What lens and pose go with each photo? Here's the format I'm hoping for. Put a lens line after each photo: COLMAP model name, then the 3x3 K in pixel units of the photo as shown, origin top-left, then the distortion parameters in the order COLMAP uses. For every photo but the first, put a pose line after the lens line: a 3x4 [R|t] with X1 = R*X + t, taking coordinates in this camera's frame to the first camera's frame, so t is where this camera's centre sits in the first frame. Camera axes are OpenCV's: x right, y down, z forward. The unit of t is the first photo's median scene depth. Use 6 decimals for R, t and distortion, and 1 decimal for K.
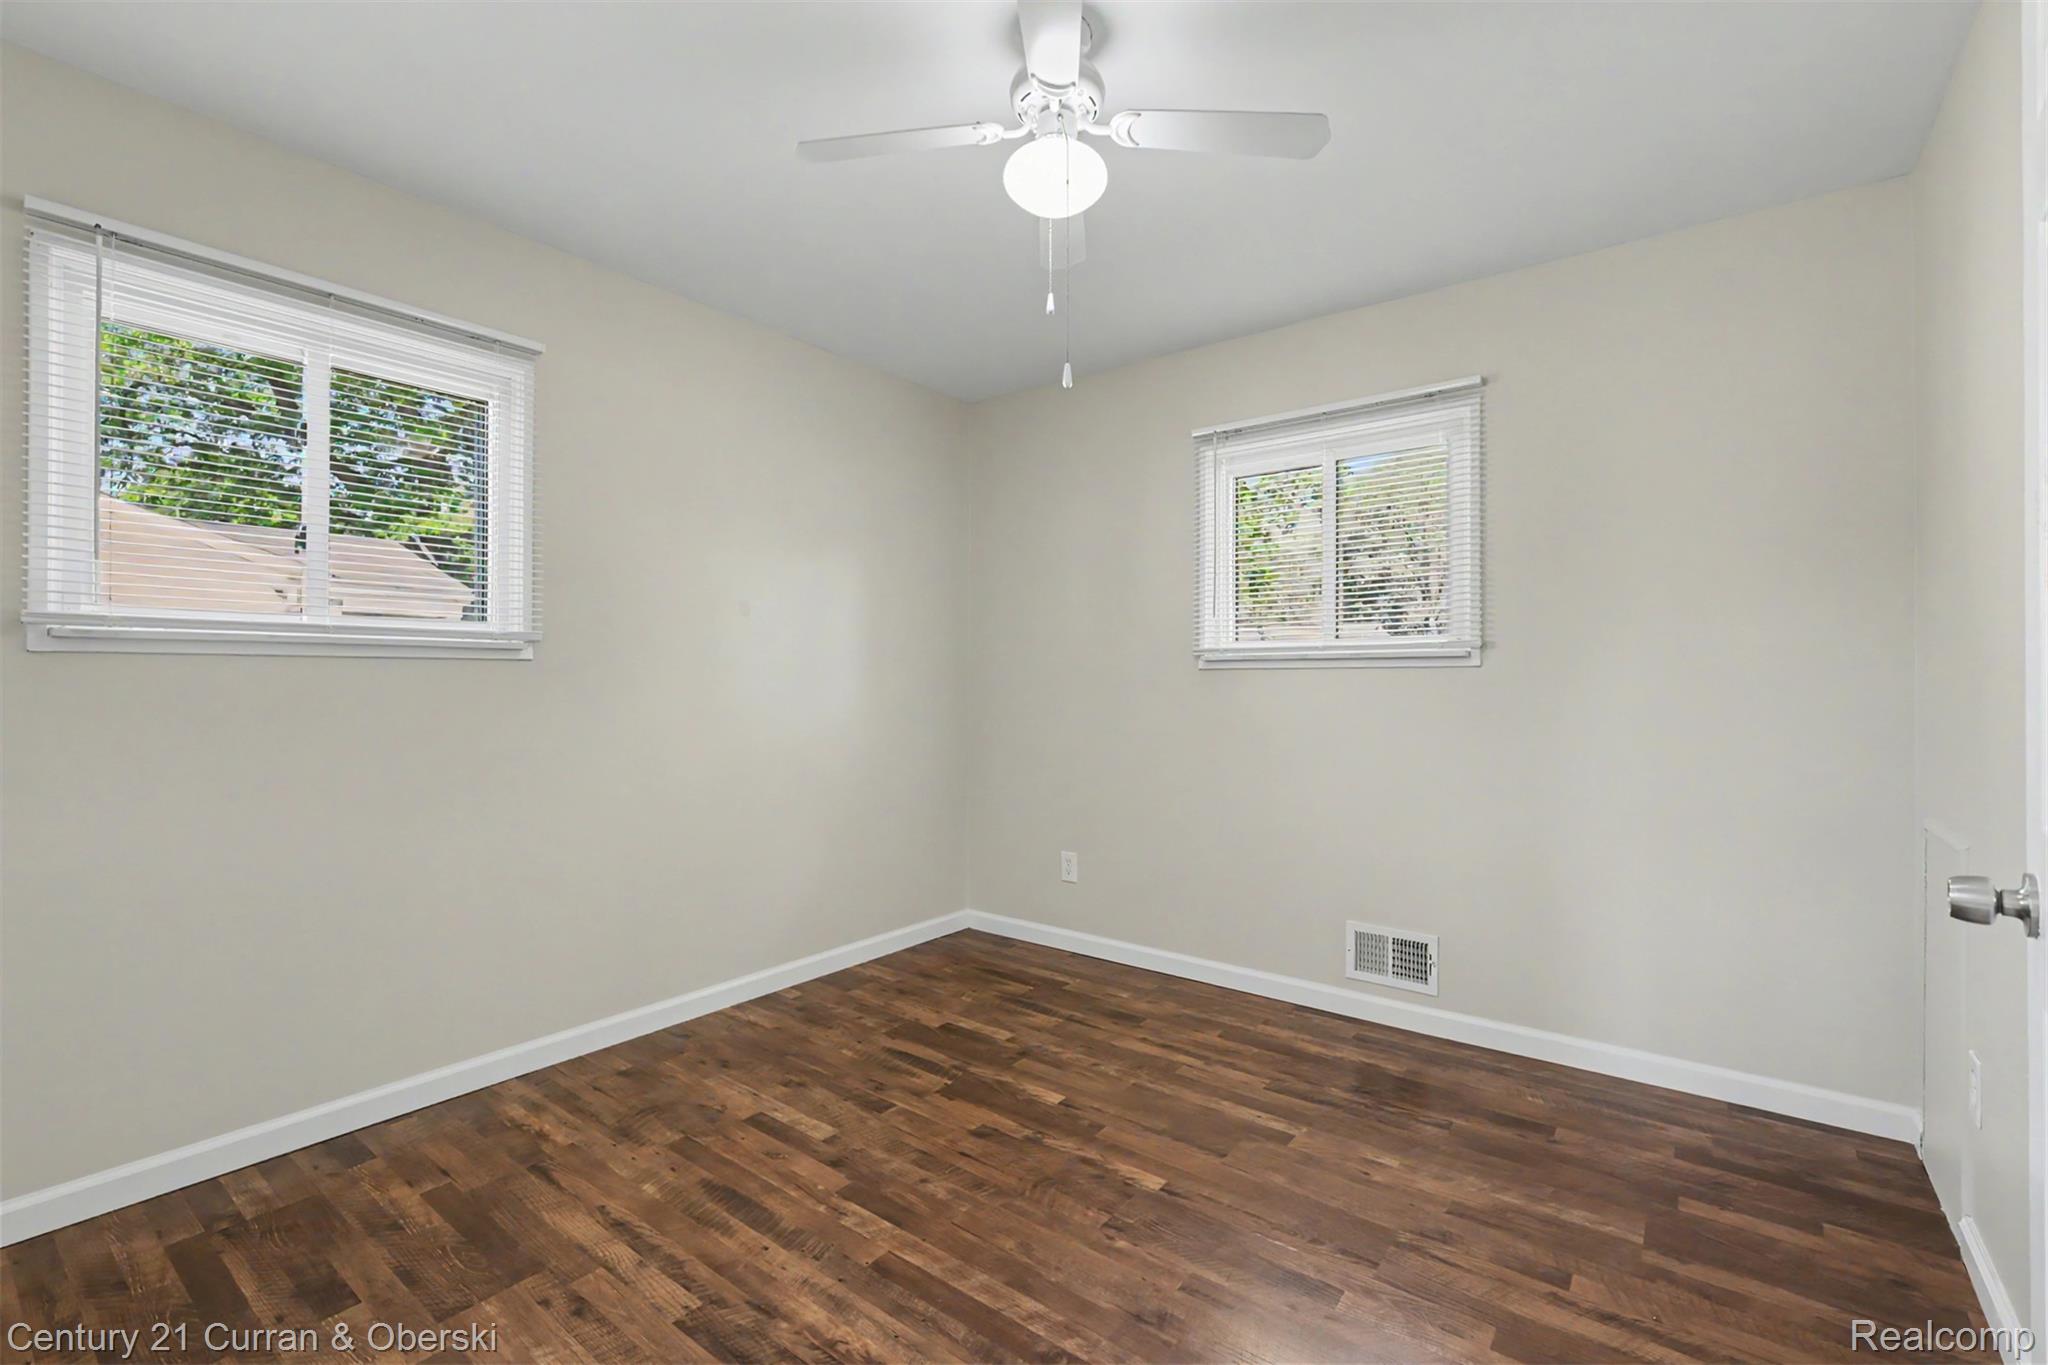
lens RADIAL K [[910.4, 0, 1025.9], [0, 910.4, 681.0], [0, 0, 1]] dist [-0.001161, 0.000416]
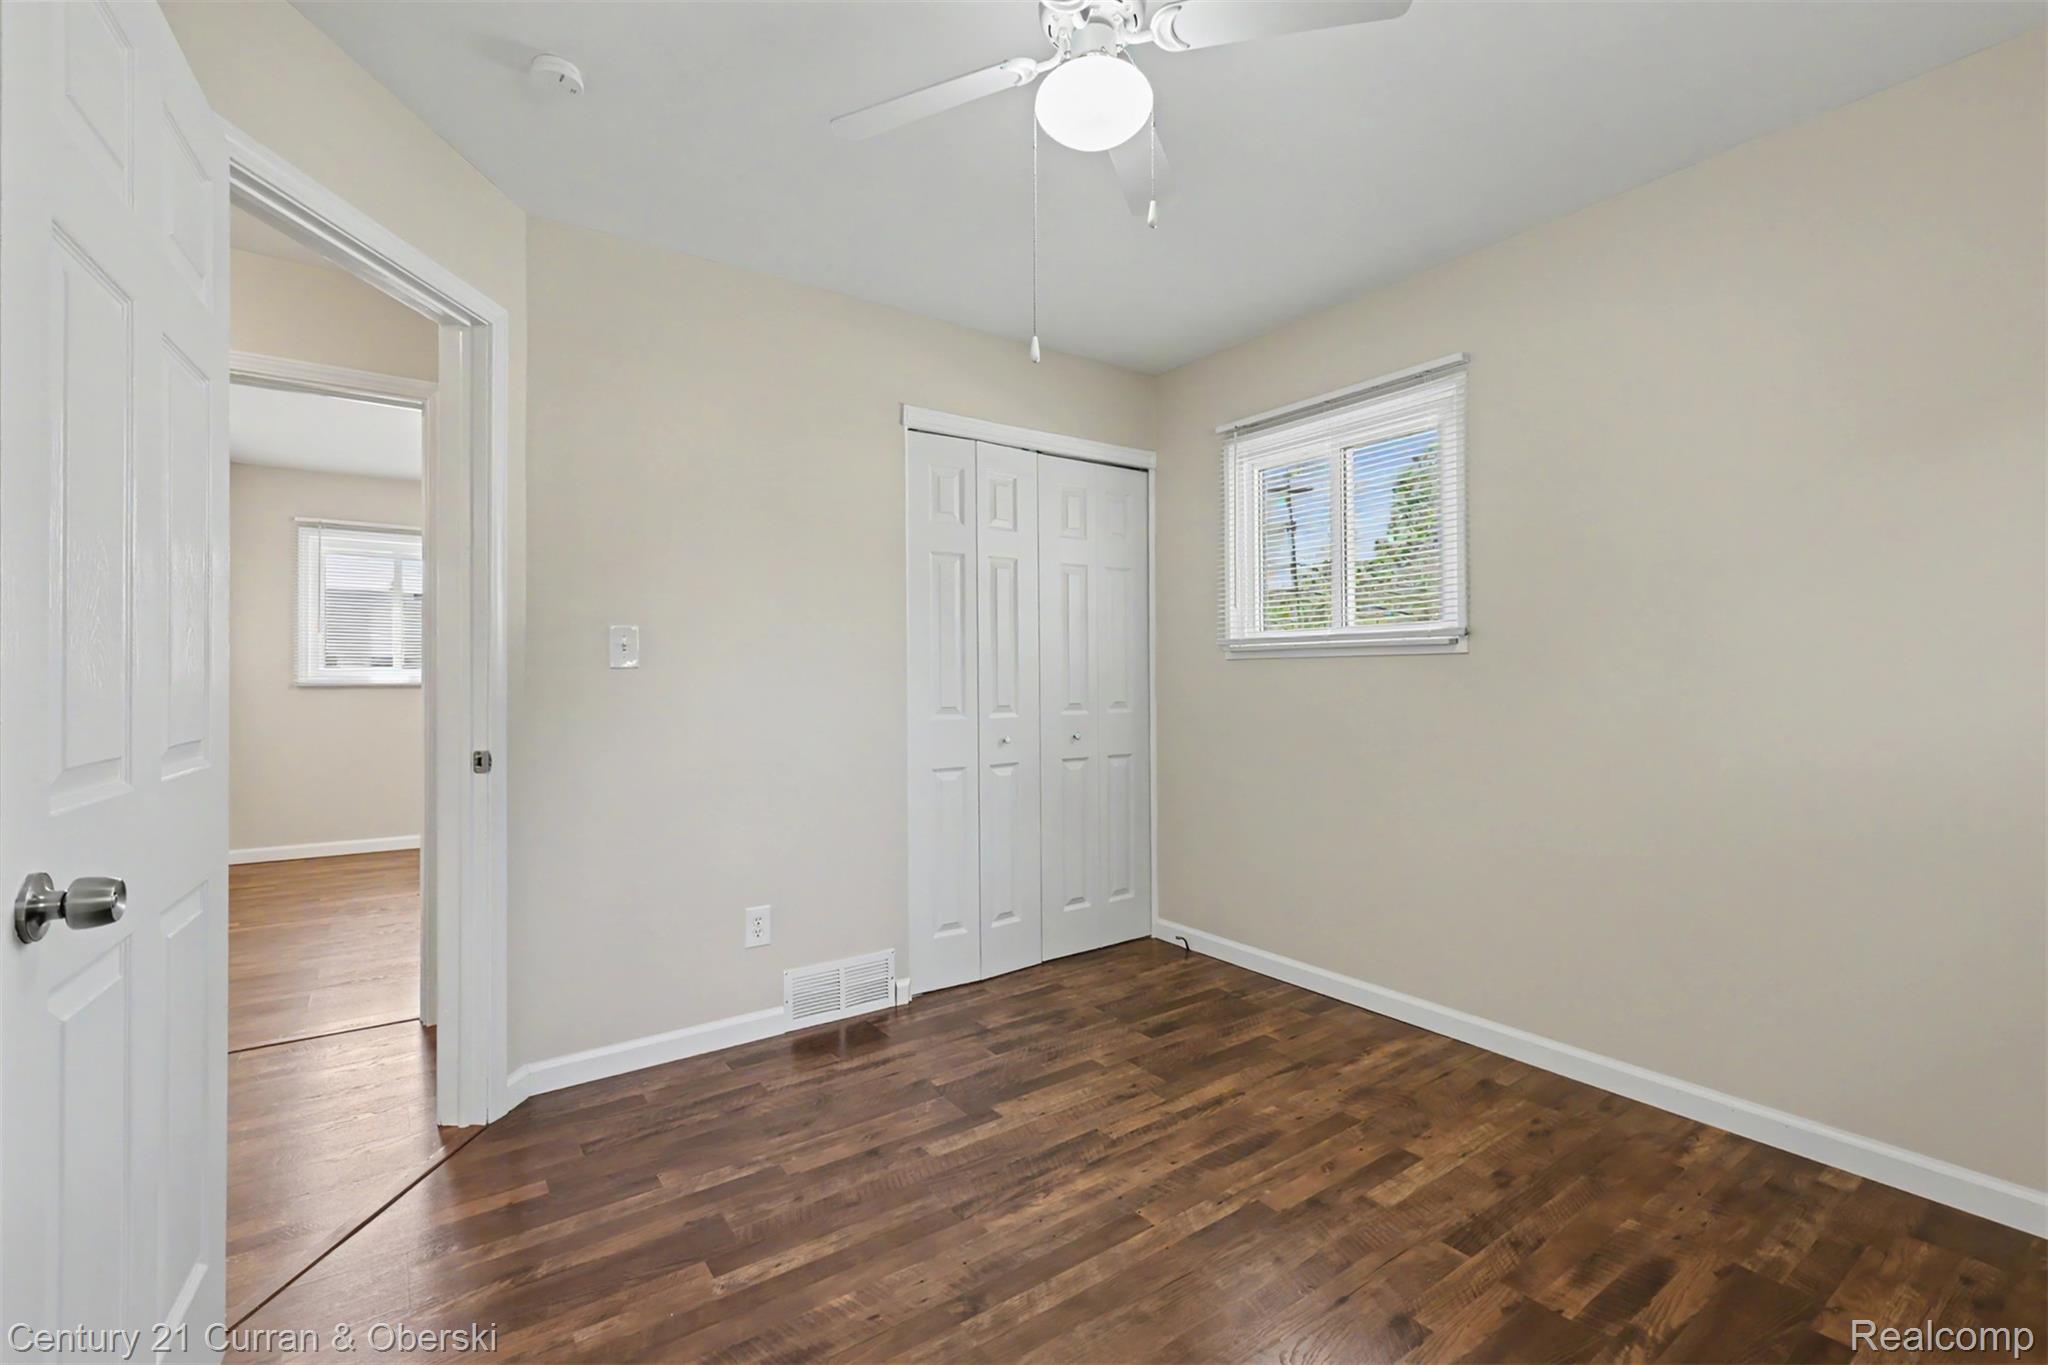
lens RADIAL K [[910.4, 0, 1025.9], [0, 910.4, 681.0], [0, 0, 1]] dist [-0.001161, 0.000416]
pose [[-0.308891, 0.003753, -0.951090, 0.725943], [0.002017, 0.999993, 0.003291, 0.004570], [0.951095, -0.000902, -0.308897, 0.981516]]
